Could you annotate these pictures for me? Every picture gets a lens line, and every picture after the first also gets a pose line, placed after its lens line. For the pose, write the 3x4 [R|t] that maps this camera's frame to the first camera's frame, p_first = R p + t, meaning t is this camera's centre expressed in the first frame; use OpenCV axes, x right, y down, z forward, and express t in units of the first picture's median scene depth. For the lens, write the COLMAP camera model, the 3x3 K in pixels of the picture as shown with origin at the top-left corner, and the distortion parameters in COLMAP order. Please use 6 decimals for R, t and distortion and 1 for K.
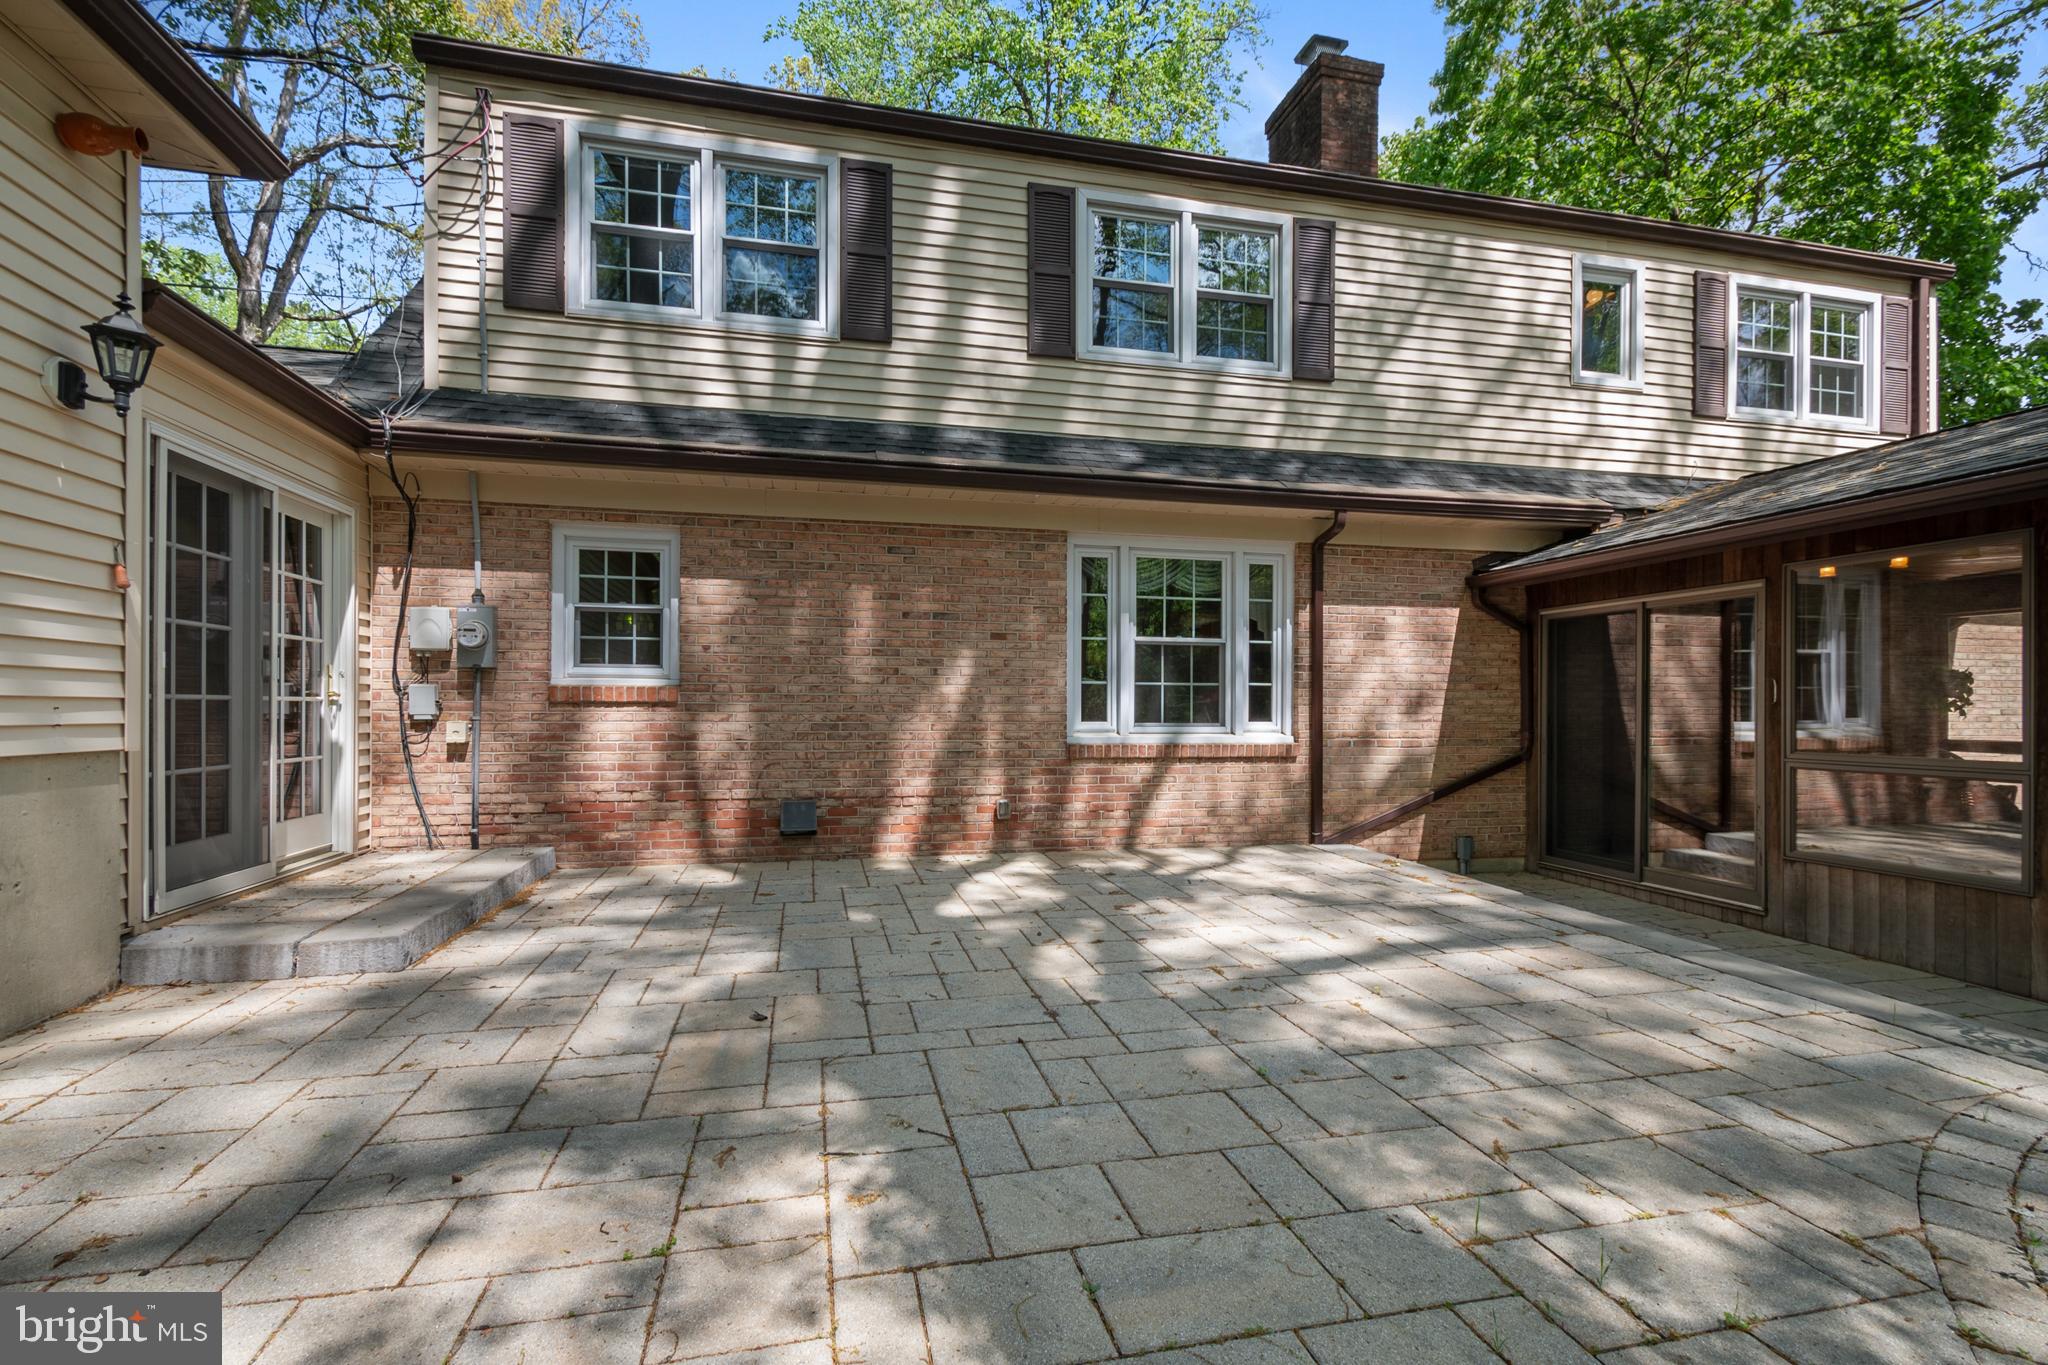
lens RADIAL K [[915.8, 0, 1021.2], [0, 915.8, 704.7], [0, 0, 1]] dist [0.006467, -0.001814]
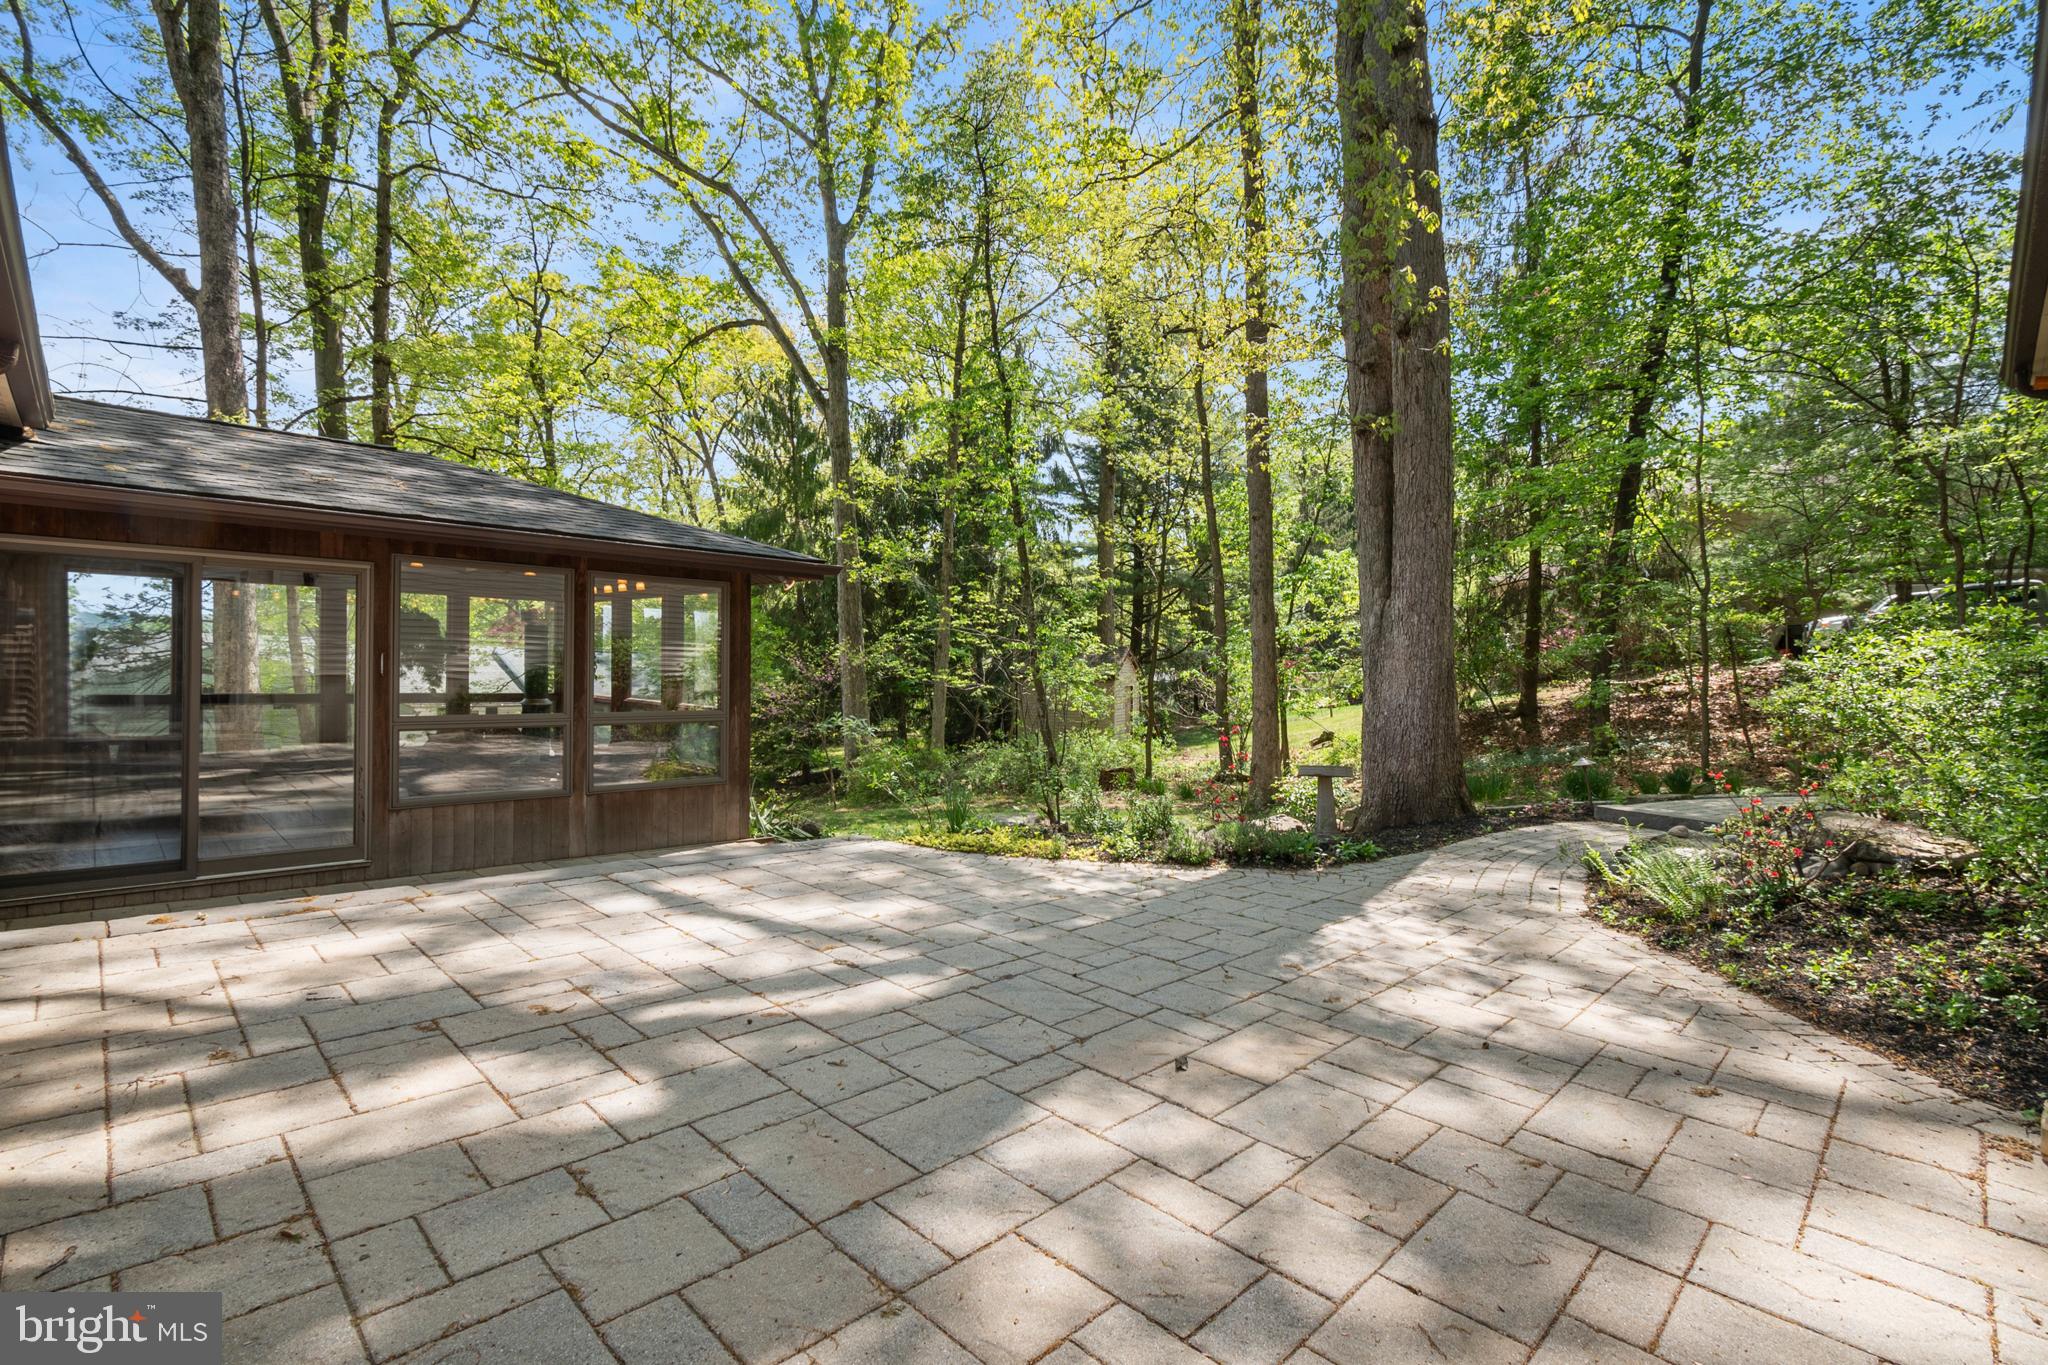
lens RADIAL K [[921.8, 0, 1024.0], [0, 921.8, 682.5], [0, 0, 1]] dist [0.019172, -0.009264]
pose [[-0.514952, -0.032152, 0.856616, -0.967659], [-0.022546, 0.999459, 0.023960, -0.070913], [-0.856922, -0.006975, -0.515398, 1.566078]]
